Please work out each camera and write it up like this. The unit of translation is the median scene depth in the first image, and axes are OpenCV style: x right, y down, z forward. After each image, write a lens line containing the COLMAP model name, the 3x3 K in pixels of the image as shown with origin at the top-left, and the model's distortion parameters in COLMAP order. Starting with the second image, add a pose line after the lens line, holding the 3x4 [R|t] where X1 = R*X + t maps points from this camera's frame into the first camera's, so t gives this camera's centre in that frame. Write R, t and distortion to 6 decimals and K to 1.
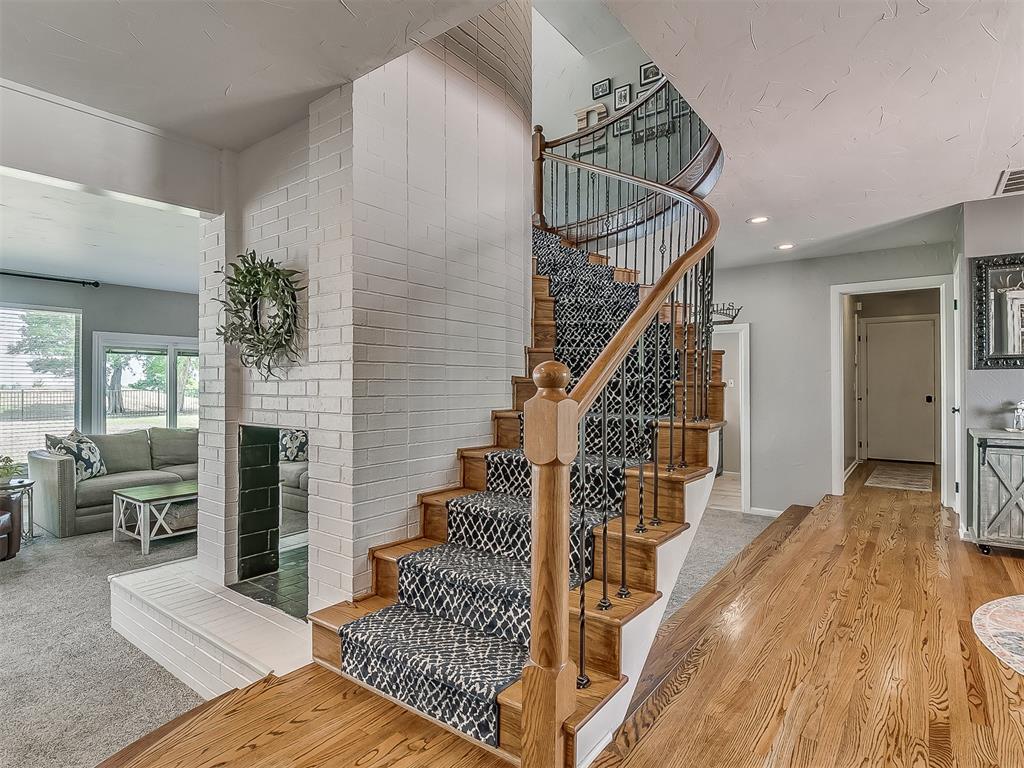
lens RADIAL K [[546.7, 0, 510.2], [0, 546.7, 384.6], [0, 0, 1]] dist [-0.004526, -0.011591]
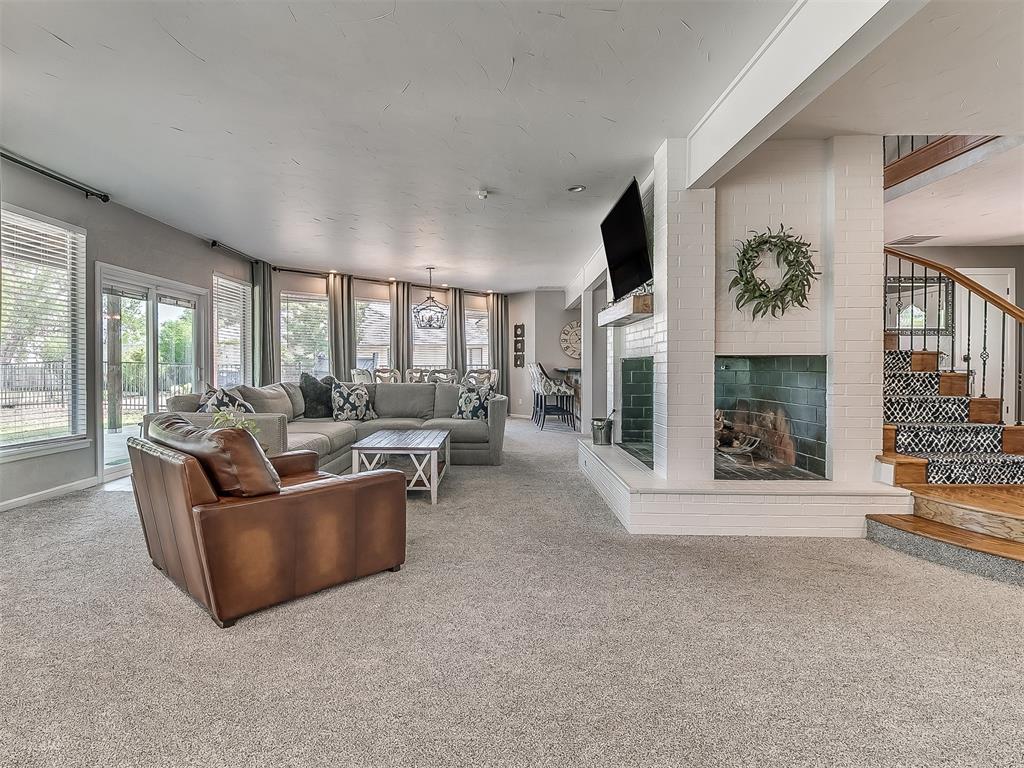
lens RADIAL K [[546.7, 0, 476.9], [0, 546.7, 374.3], [0, 0, 1]] dist [-0.004526, -0.011591]
pose [[0.831330, -0.008638, 0.555712, -2.315563], [-0.001329, 0.999845, 0.017531, 0.136413], [-0.555778, -0.015313, 0.831190, 0.344049]]
